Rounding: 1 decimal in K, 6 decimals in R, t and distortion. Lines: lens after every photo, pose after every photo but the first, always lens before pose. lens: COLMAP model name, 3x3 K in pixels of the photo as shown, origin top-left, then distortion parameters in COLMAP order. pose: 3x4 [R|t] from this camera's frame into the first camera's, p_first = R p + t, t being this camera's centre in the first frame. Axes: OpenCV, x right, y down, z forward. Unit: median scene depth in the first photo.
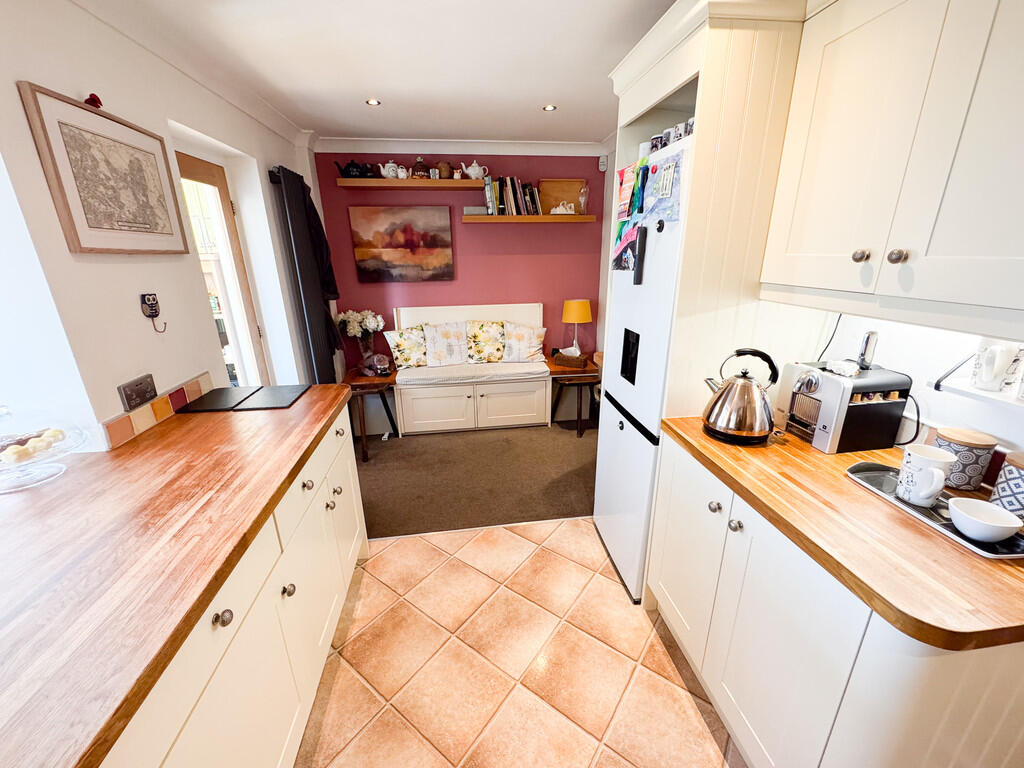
lens RADIAL K [[408.2, 0, 512.9], [0, 408.2, 385.0], [0, 0, 1]] dist [-0.001822, 0.000225]
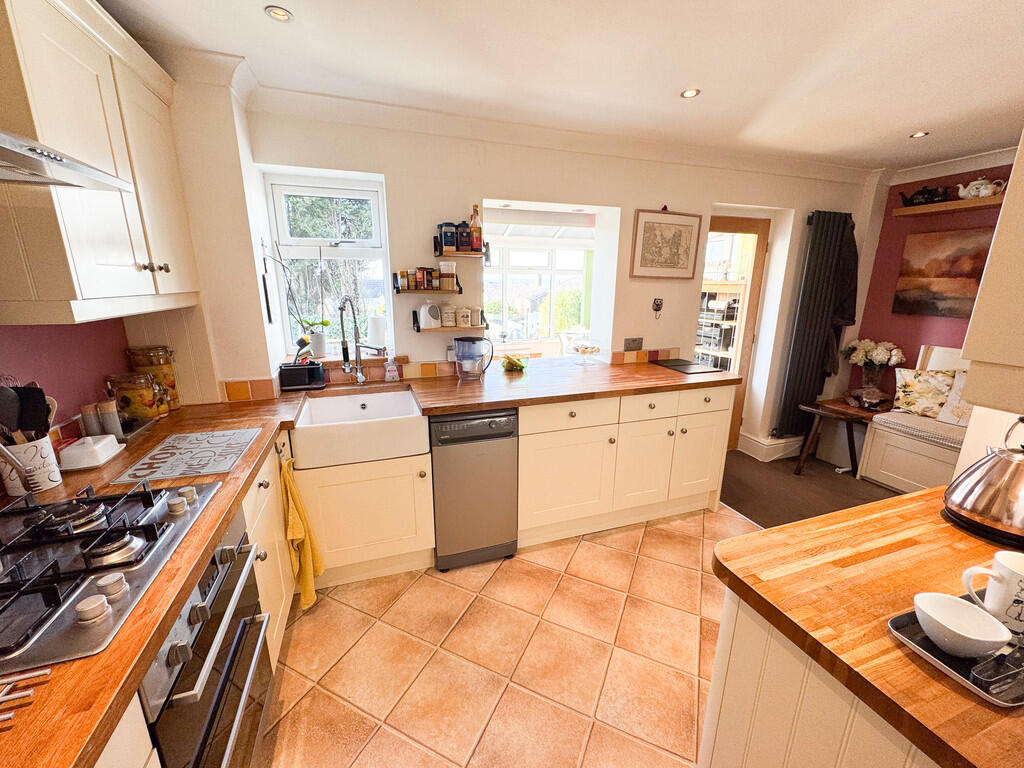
lens RADIAL K [[408.2, 0, 510.4], [0, 408.2, 384.8], [0, 0, 1]] dist [-0.001822, 0.000225]
pose [[0.192546, 0.255188, -0.947526, 0.441224], [-0.316866, 0.930036, 0.186088, 0.009693], [0.928721, 0.264409, 0.259935, -0.026302]]
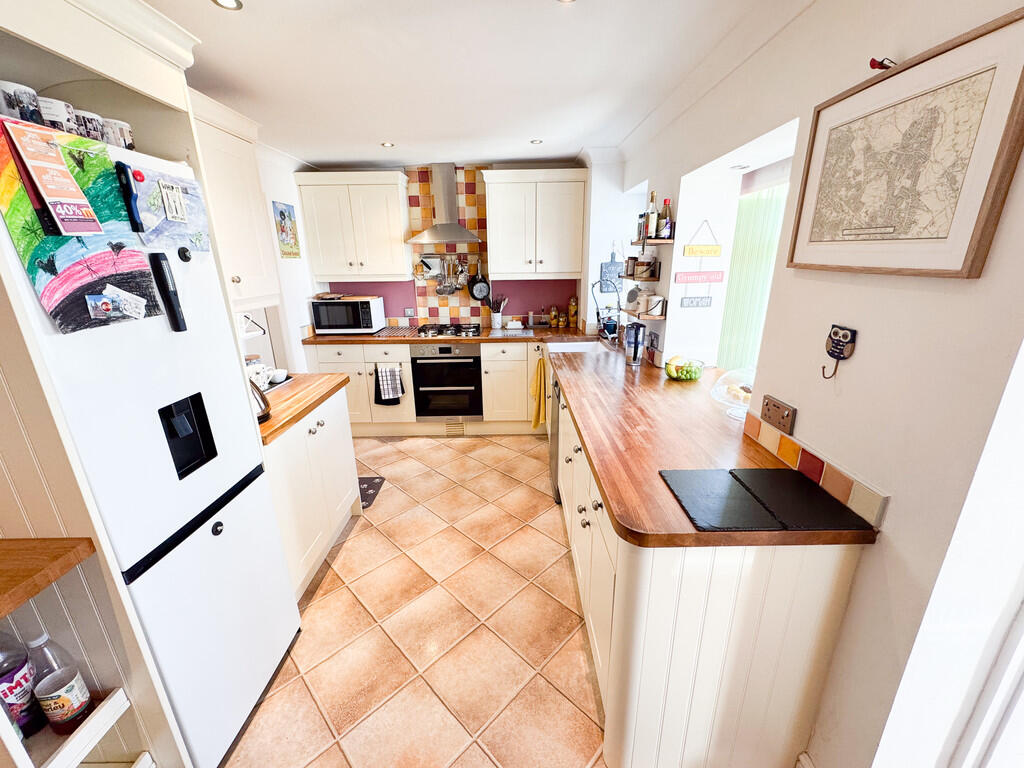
lens RADIAL K [[408.2, 0, 512.8], [0, 408.2, 385.5], [0, 0, 1]] dist [-0.001822, 0.000225]
pose [[-0.990178, -0.016600, 0.138820, -0.200738], [0.067652, 0.812051, 0.579652, -0.286222], [-0.122352, 0.583350, -0.802952, 0.820121]]
